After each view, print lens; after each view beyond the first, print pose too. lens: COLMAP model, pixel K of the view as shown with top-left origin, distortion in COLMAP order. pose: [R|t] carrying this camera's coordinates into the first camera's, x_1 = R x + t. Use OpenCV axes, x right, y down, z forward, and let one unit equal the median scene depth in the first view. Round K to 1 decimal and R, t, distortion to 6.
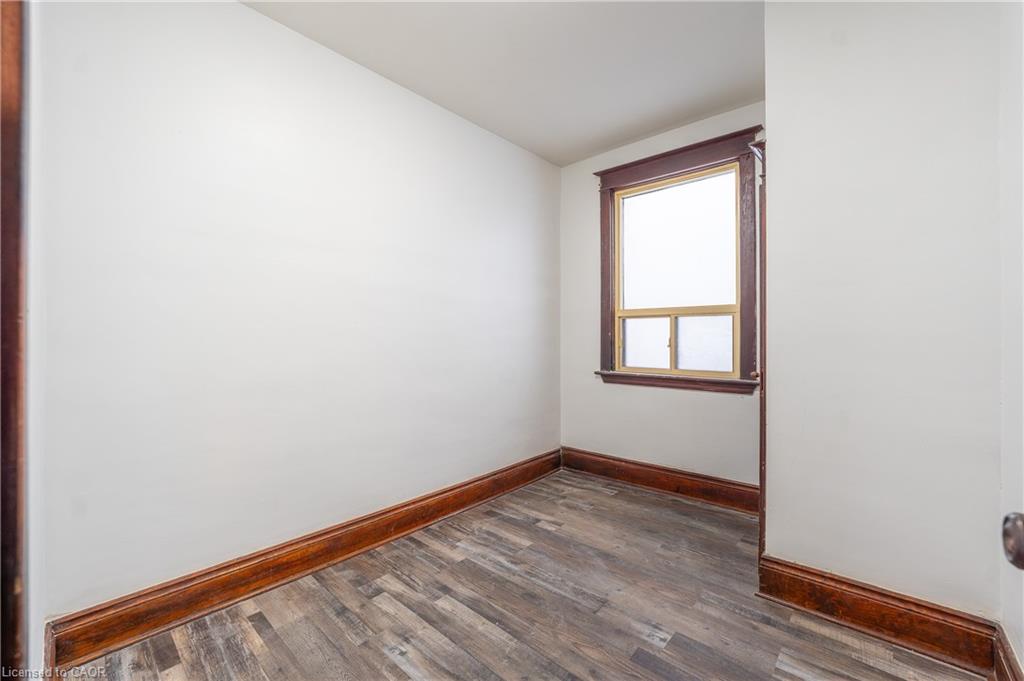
lens RADIAL K [[418.5, 0, 513.5], [0, 418.5, 340.7], [0, 0, 1]] dist [0.000645, -0.000309]
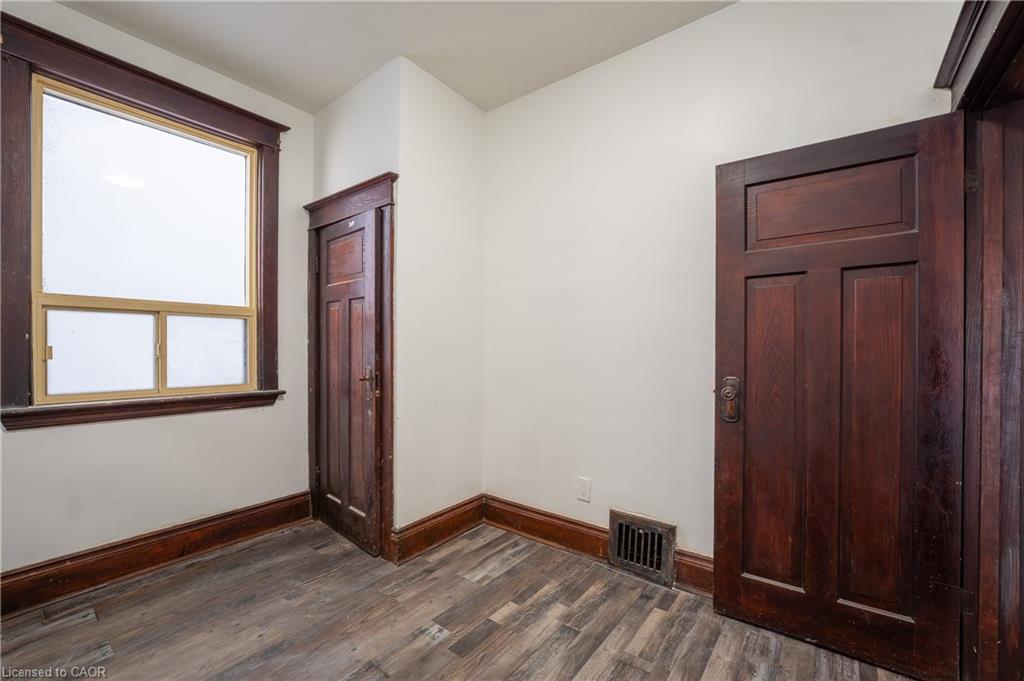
lens RADIAL K [[418.5, 0, 516.1], [0, 418.5, 350.7], [0, 0, 1]] dist [0.000645, -0.000309]
pose [[-0.058978, -0.006835, 0.998236, -0.399453], [0.003856, 0.999968, 0.007074, 0.000942], [-0.998252, 0.004267, -0.058949, 0.493080]]
